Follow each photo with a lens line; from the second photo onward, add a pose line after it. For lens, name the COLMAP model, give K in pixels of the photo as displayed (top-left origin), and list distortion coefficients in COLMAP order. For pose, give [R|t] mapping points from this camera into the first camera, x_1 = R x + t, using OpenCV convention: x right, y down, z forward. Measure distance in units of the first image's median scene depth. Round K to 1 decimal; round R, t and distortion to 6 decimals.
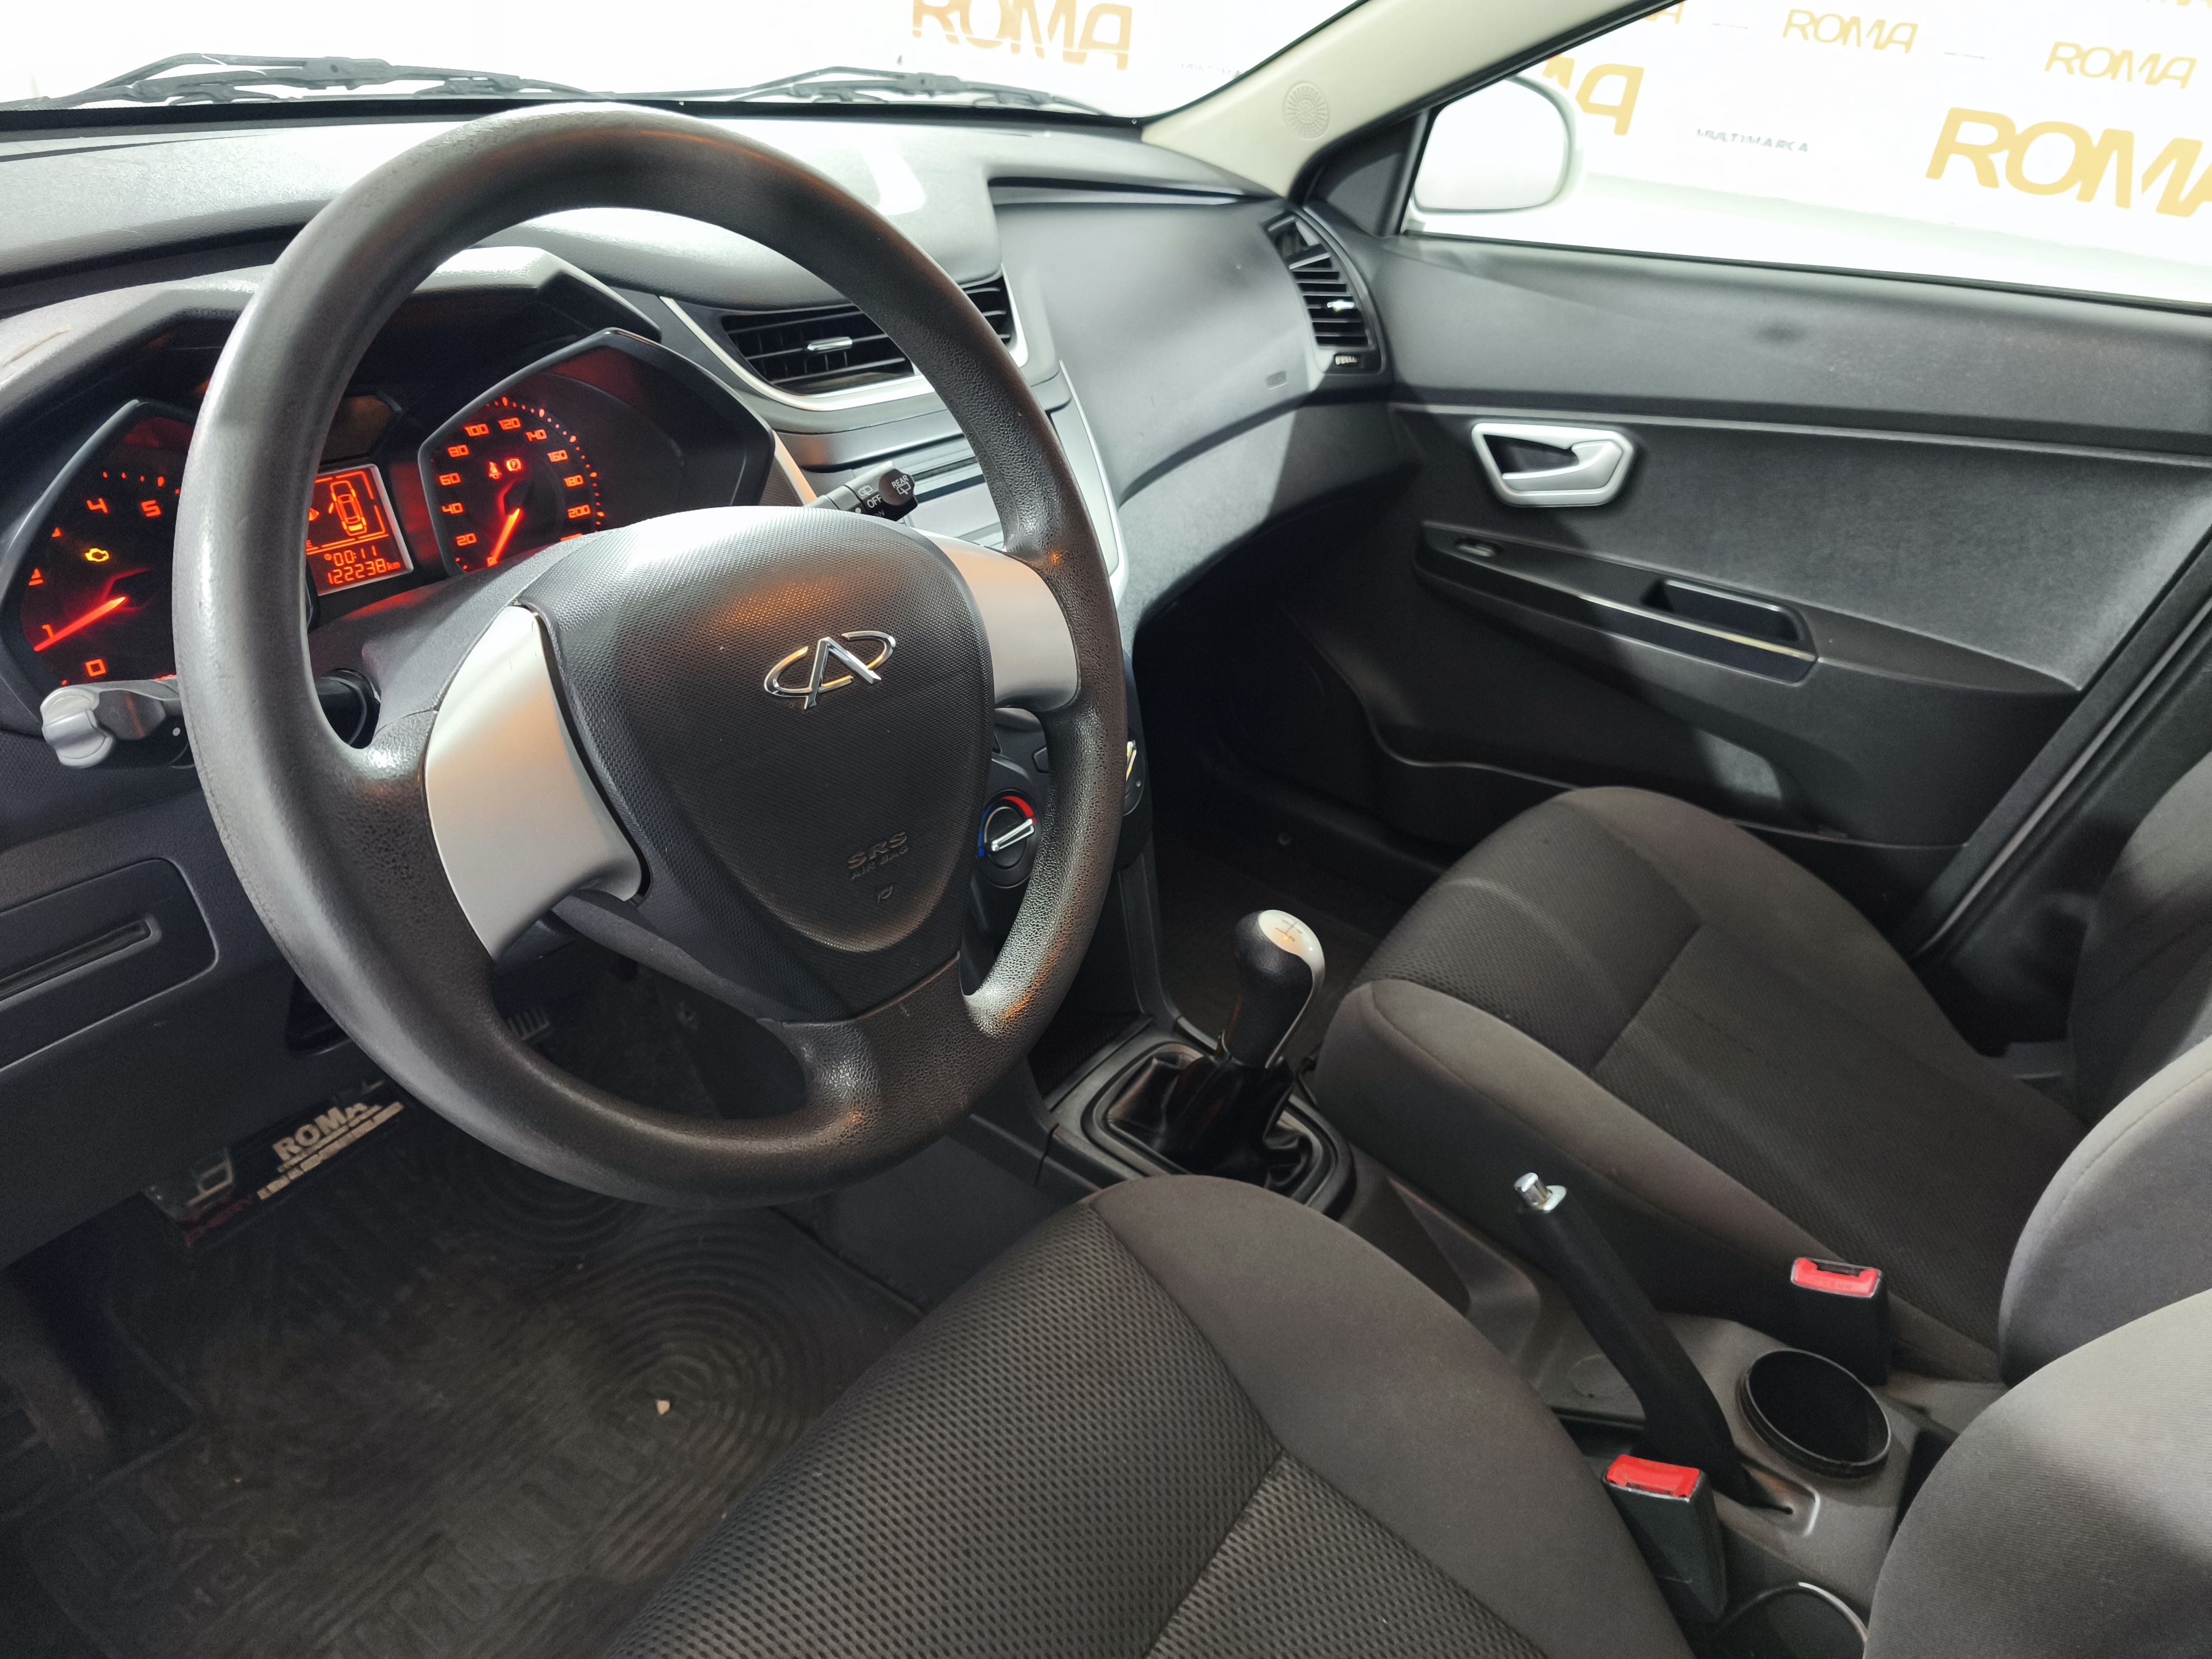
lens RADIAL K [[1468.3, 0, 1066.6], [0, 1468.3, 824.9], [0, 0, 1]] dist [0.076493, -0.059544]
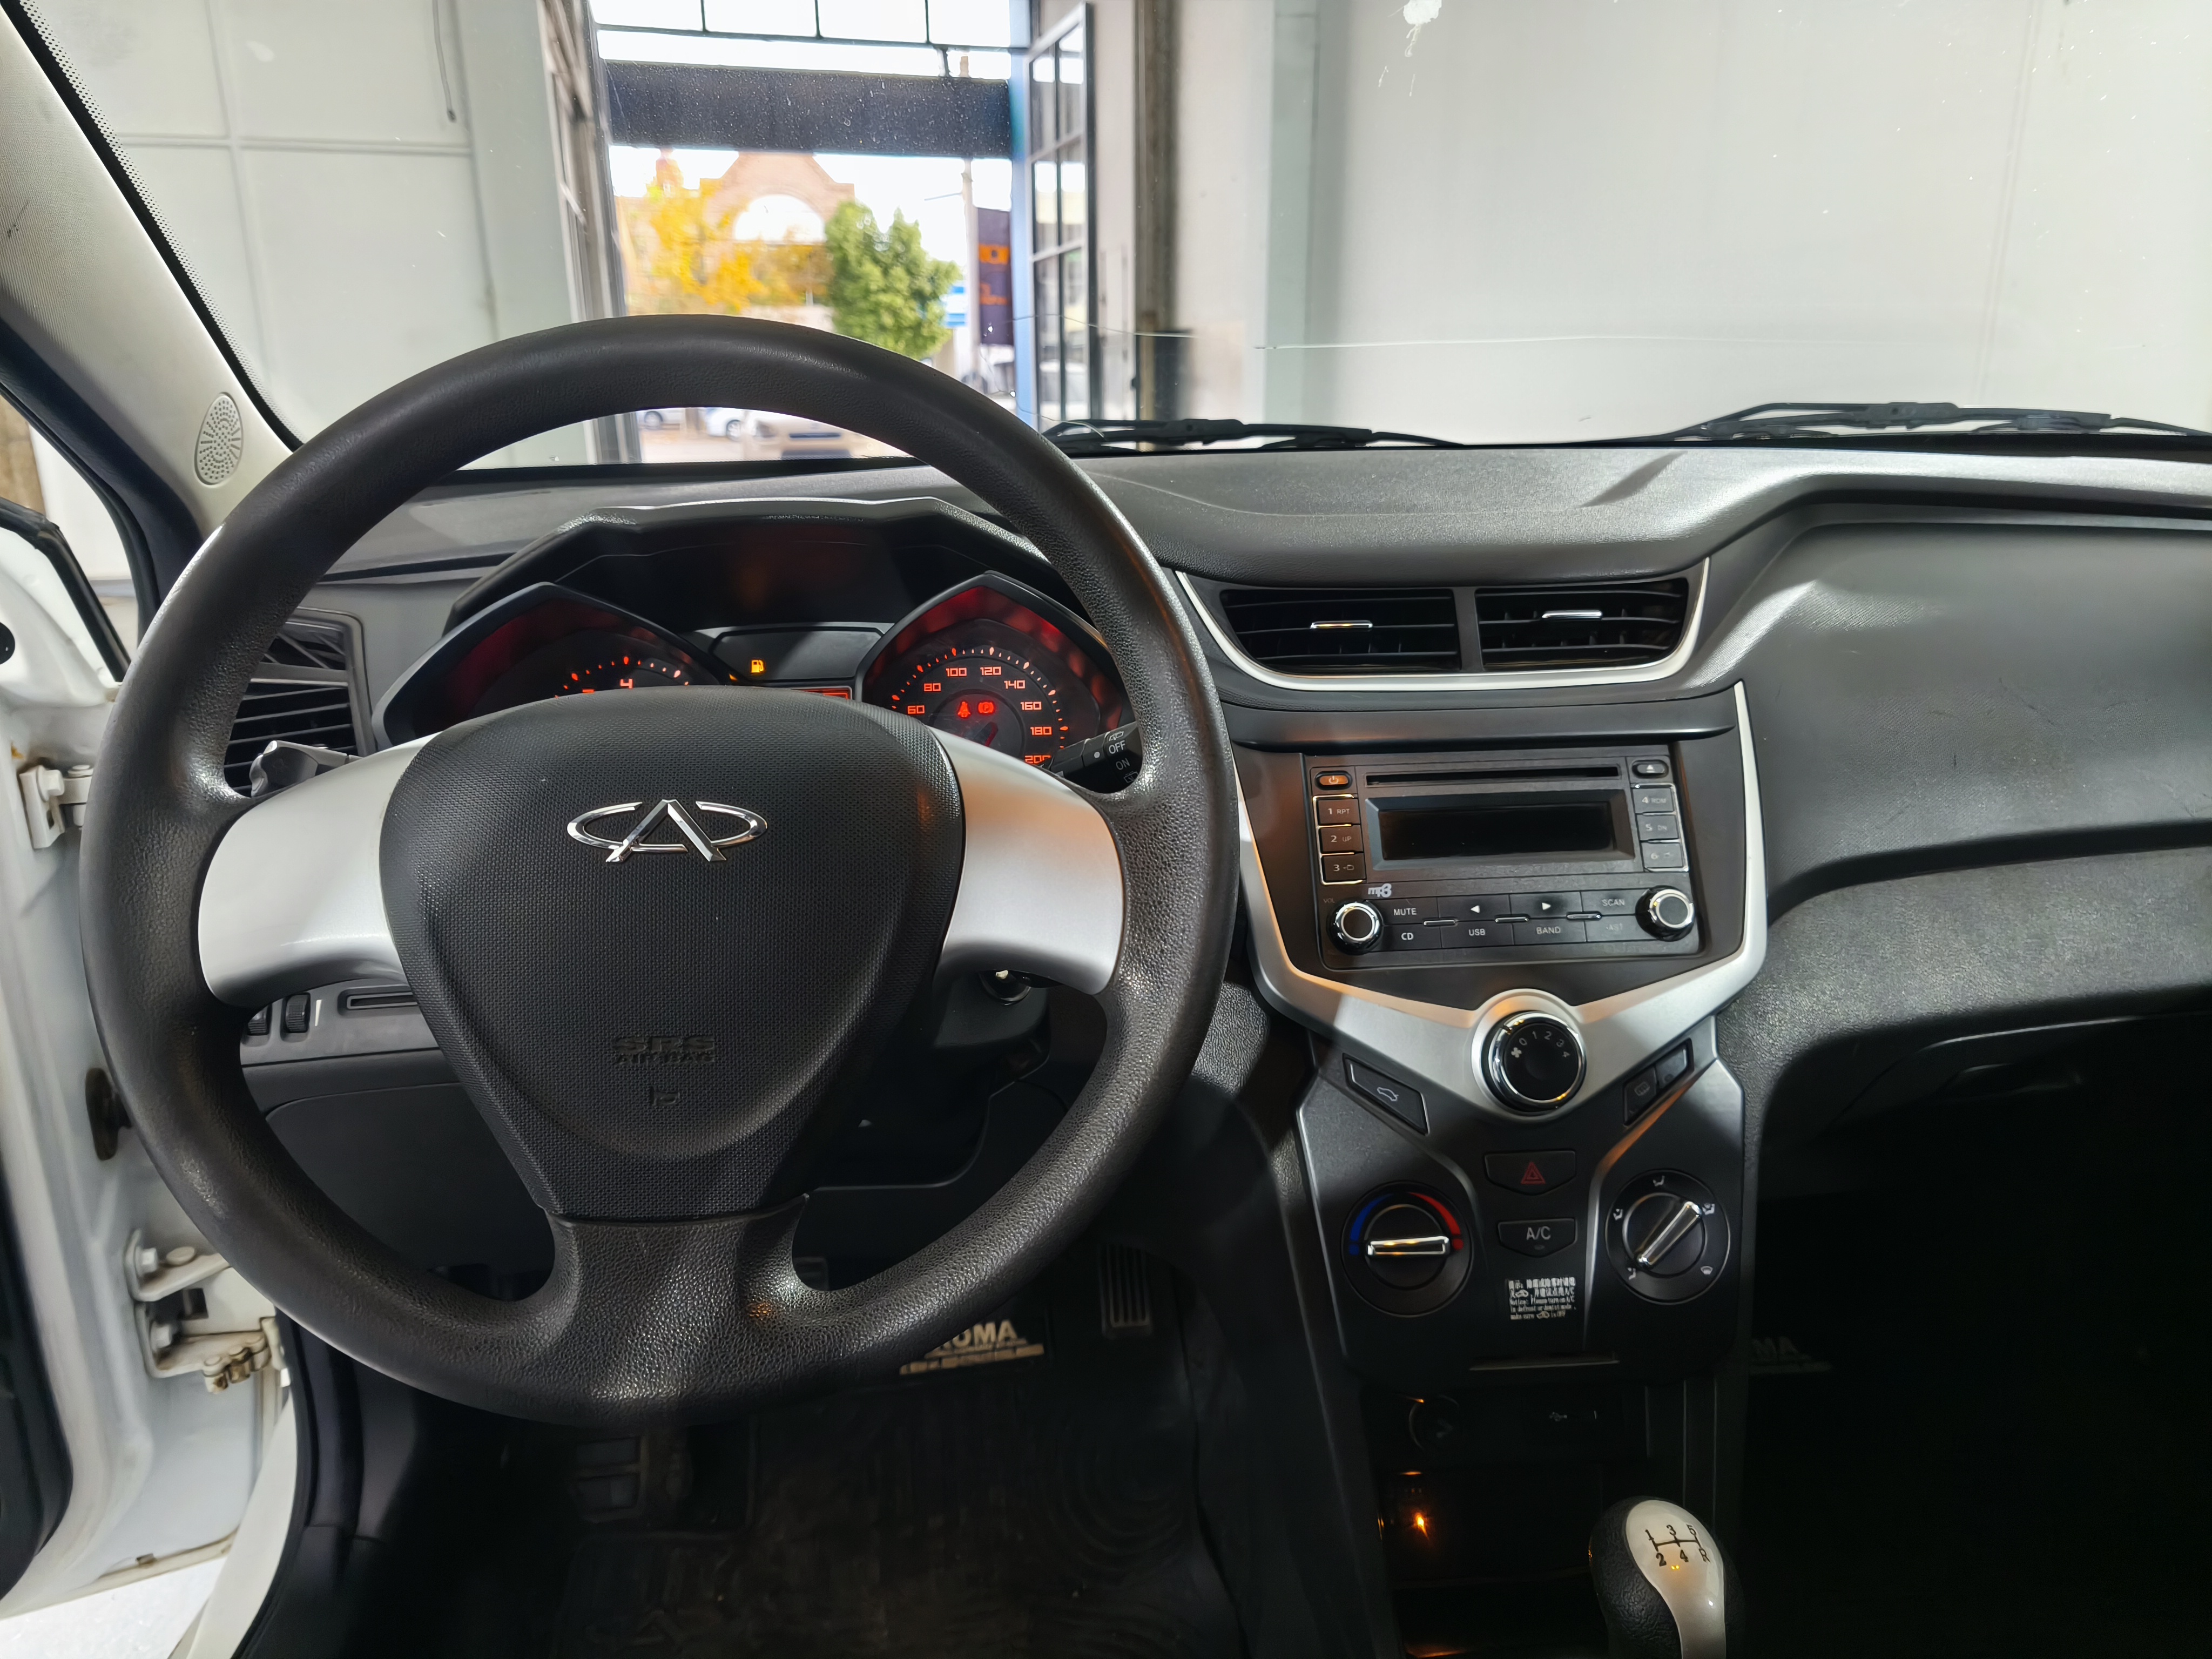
lens RADIAL K [[1444.5, 0, 1084.3], [0, 1444.5, 827.2], [0, 0, 1]] dist [0.076639, -0.061169]
pose [[0.638557, 0.120565, -0.760072, 0.477335], [-0.324899, 0.937553, -0.124239, -0.056129], [0.697628, 0.326280, 0.637853, 0.419299]]
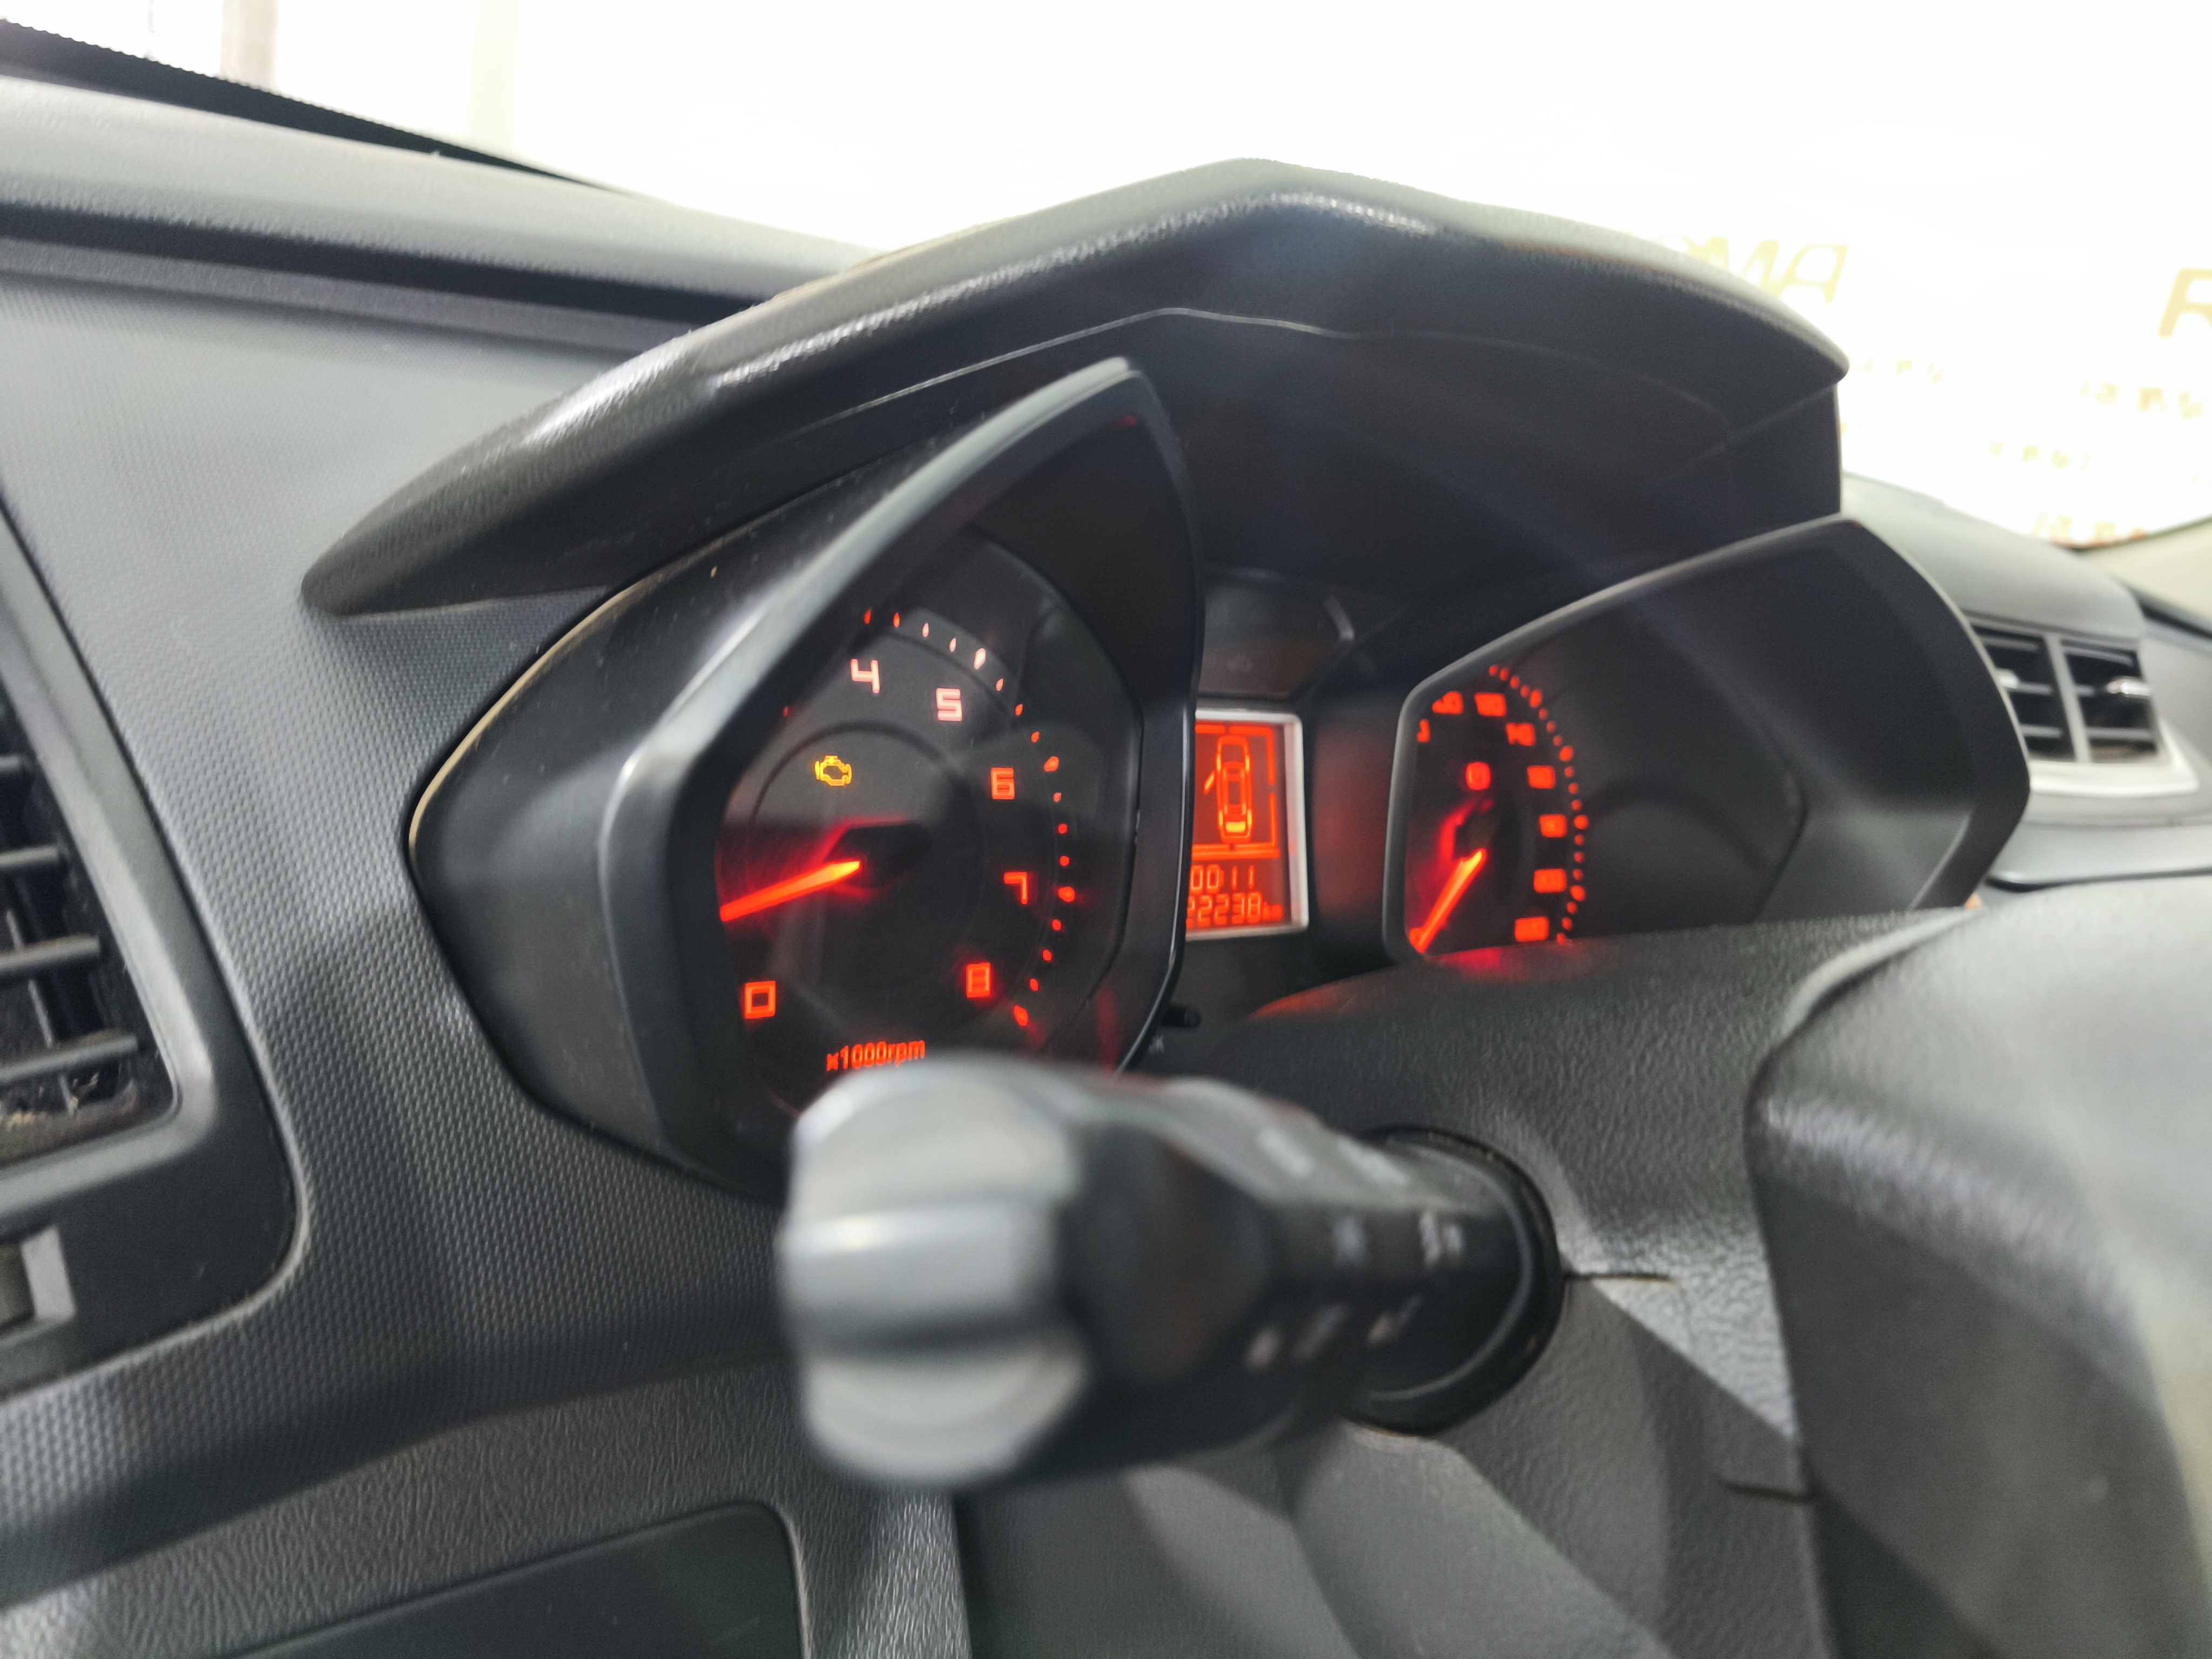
lens RADIAL K [[1468.3, 0, 1066.6], [0, 1468.3, 824.9], [0, 0, 1]] dist [0.076493, -0.059544]
pose [[0.949802, 0.155513, -0.271463, -0.368801], [-0.232919, 0.930797, -0.281718, -0.041815], [0.208866, 0.330806, 0.920295, 0.489981]]
